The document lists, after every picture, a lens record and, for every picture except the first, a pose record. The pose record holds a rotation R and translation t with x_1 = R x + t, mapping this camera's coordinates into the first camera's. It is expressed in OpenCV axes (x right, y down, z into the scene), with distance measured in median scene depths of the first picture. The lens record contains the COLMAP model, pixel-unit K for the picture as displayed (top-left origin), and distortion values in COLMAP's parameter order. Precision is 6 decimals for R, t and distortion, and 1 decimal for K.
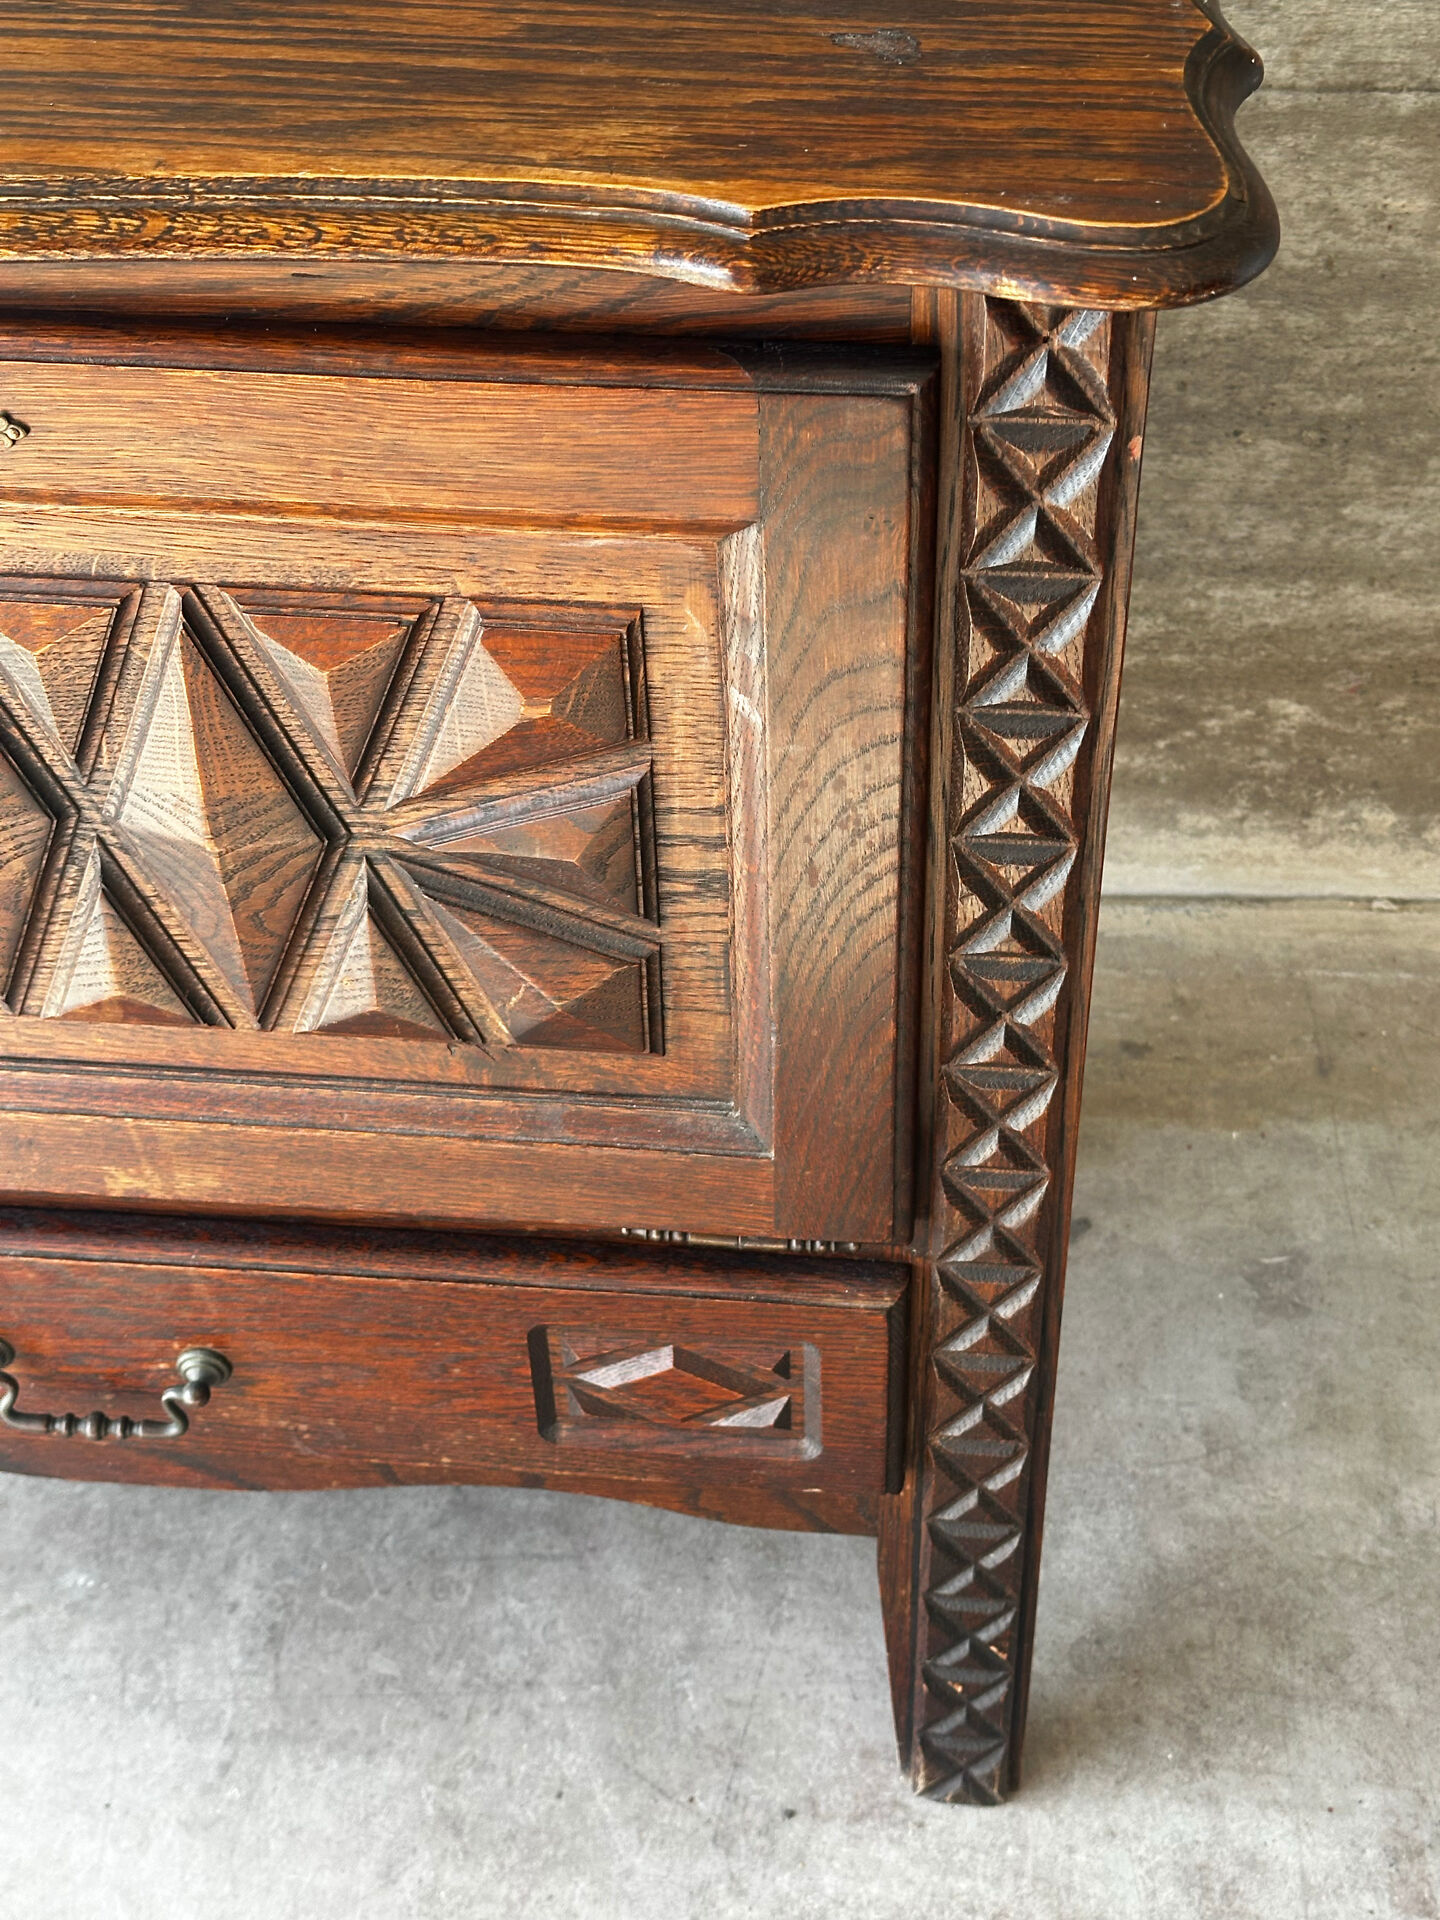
lens RADIAL K [[2693.3, 0, 732.7], [0, 2693.3, 942.5], [0, 0, 1]] dist [0.125127, 0.000000]
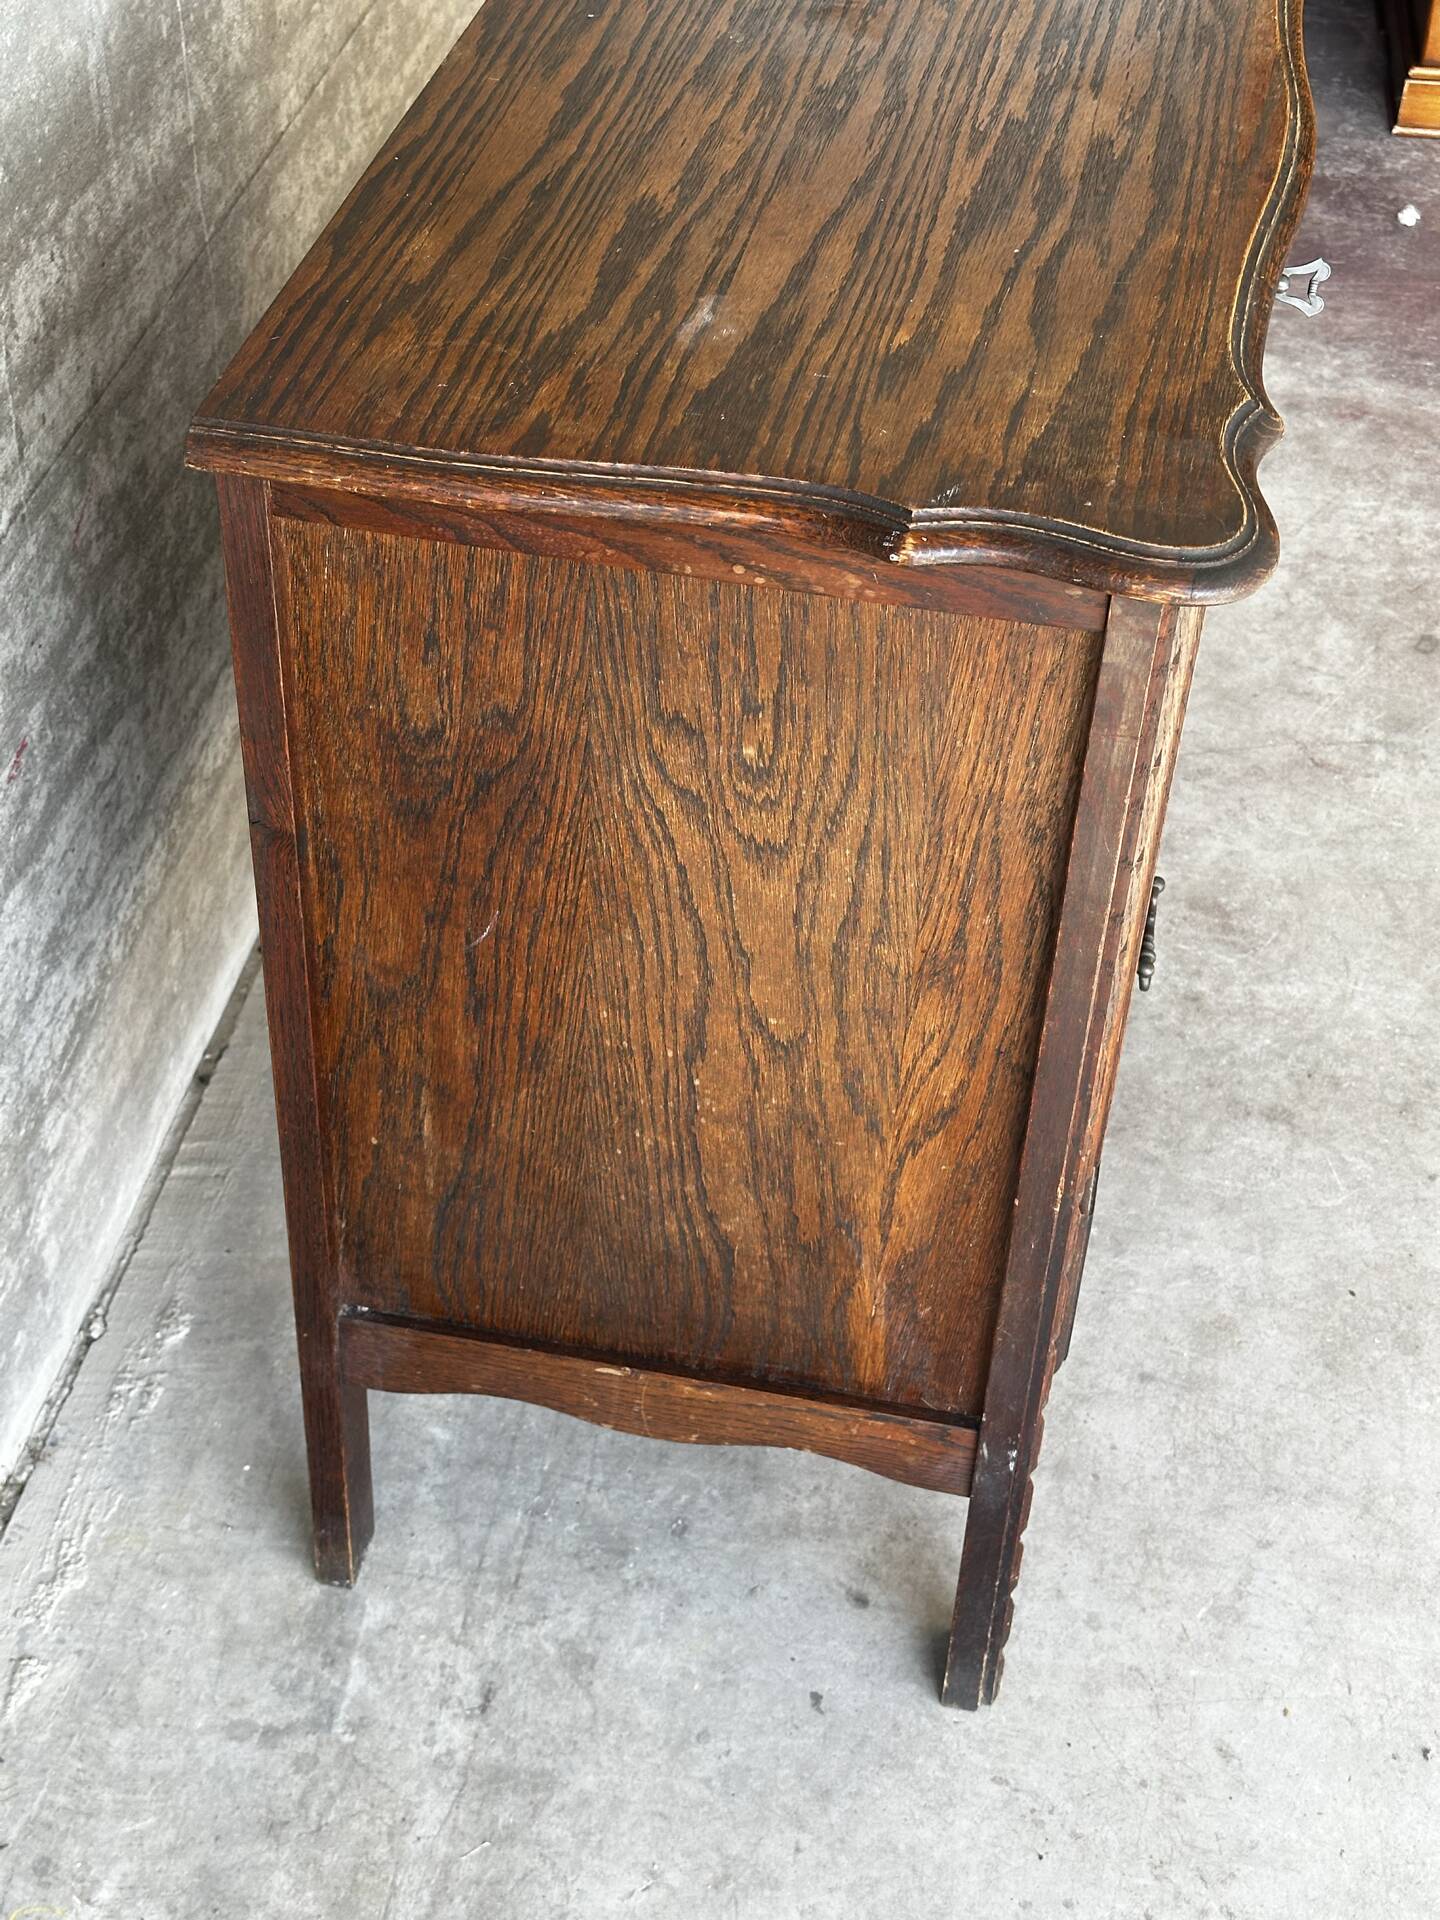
lens RADIAL K [[2693.3, 0, 722.1], [0, 2693.3, 958.7], [0, 0, 1]] dist [0.125127, 0.000000]
pose [[0.091730, -0.625500, 0.774813, -1.532915], [0.626785, 0.640886, 0.443177, -0.694726], [-0.773774, 0.444989, 0.450843, 0.518059]]
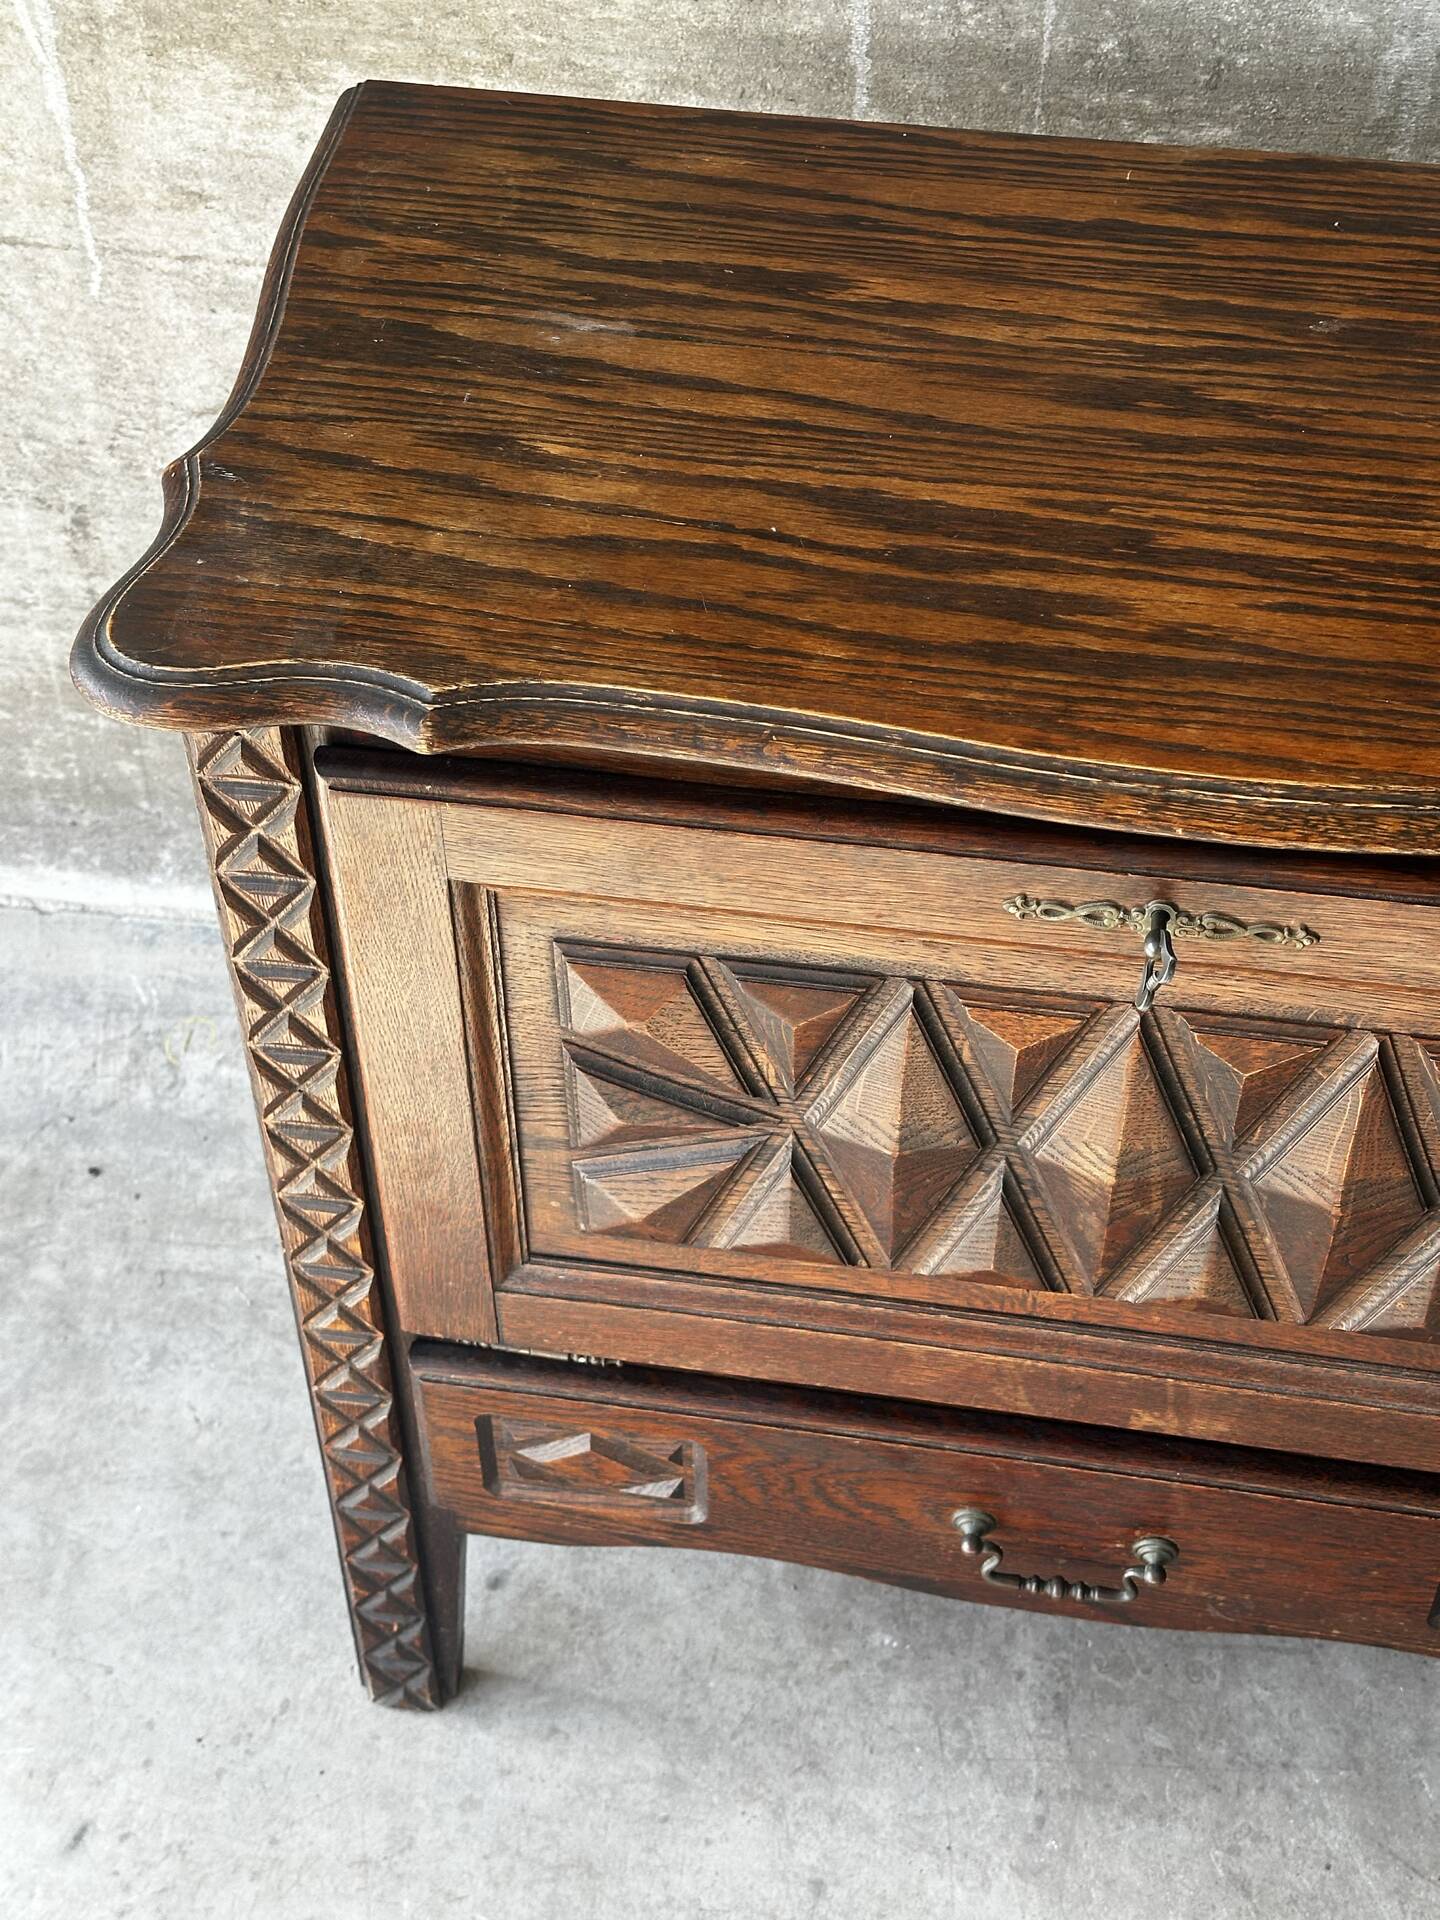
lens RADIAL K [[2693.3, 0, 736.5], [0, 2693.3, 966.7], [0, 0, 1]] dist [0.125127, 0.000000]
pose [[0.998525, 0.051219, -0.017998, -0.389378], [-0.049353, 0.994525, 0.092114, -0.214018], [0.022617, -0.091090, 0.995586, -0.196086]]
